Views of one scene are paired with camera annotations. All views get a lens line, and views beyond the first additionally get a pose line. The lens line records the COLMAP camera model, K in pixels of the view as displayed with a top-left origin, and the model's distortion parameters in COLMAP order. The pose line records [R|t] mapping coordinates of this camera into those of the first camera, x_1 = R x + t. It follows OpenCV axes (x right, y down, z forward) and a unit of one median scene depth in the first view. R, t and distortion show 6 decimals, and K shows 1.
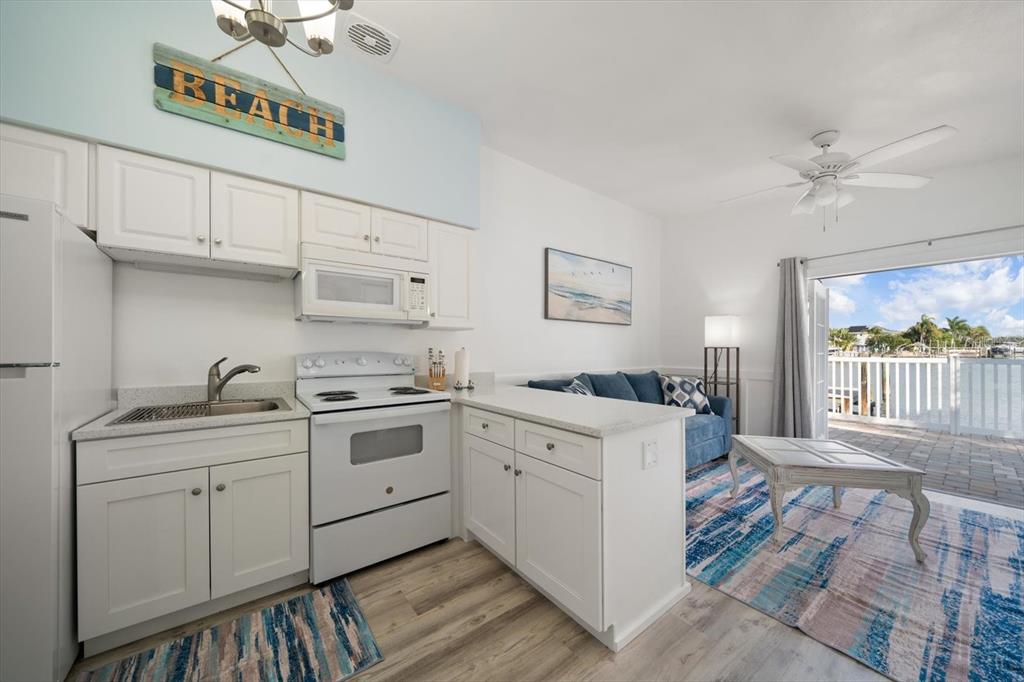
lens RADIAL K [[356.5, 0, 517.5], [0, 356.5, 352.9], [0, 0, 1]] dist [-0.004286, 0.000206]
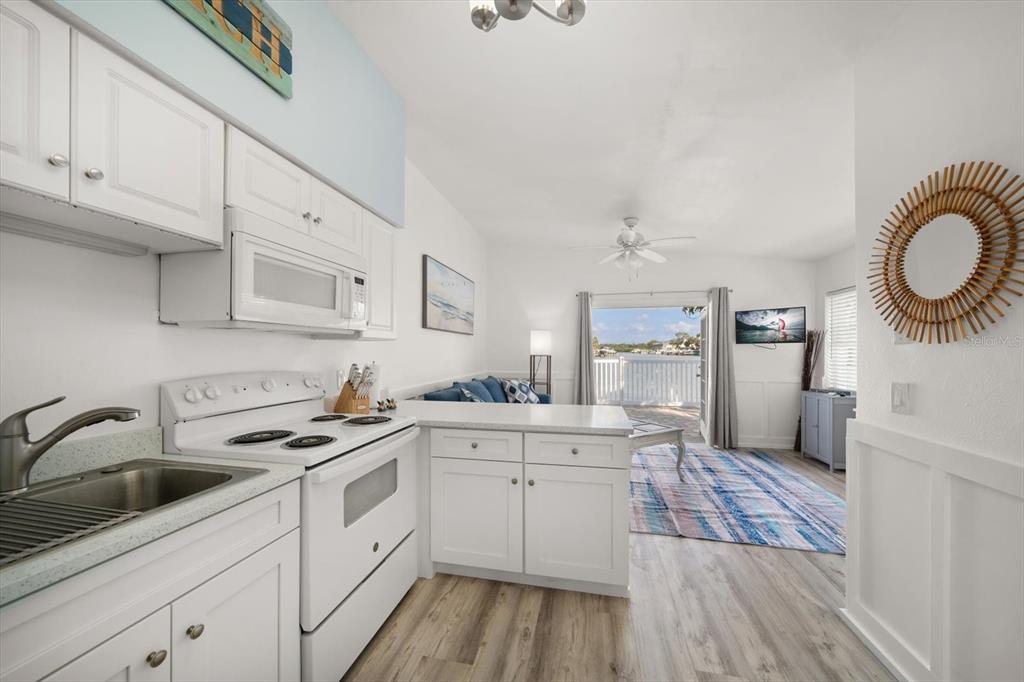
lens RADIAL K [[356.5, 0, 512.5], [0, 356.5, 353.4], [0, 0, 1]] dist [-0.004286, 0.000206]
pose [[0.761712, -0.004516, 0.647900, -0.365808], [0.006228, 0.999981, -0.000351, -0.025409], [-0.647885, 0.004302, 0.761726, 0.111618]]
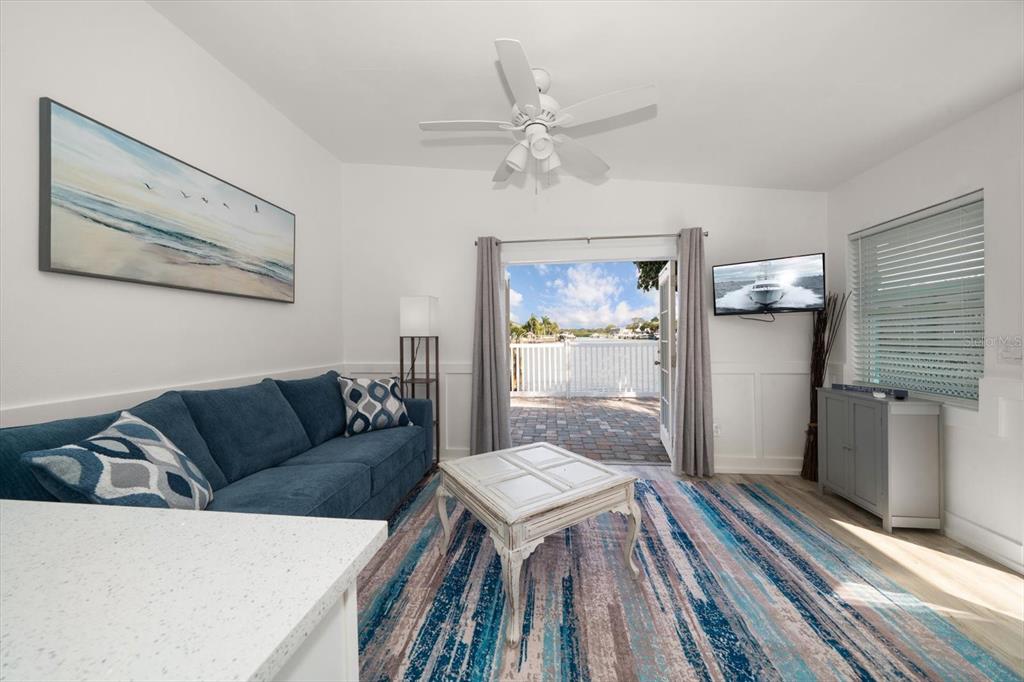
lens RADIAL K [[348.6, 0, 508.9], [0, 348.6, 333.0], [0, 0, 1]] dist [-0.003852, -0.000085]
pose [[0.701145, 0.000521, 0.713019, 0.173595], [0.016736, 0.999712, -0.017188, -0.007270], [-0.712822, 0.023985, 0.700934, 0.344080]]
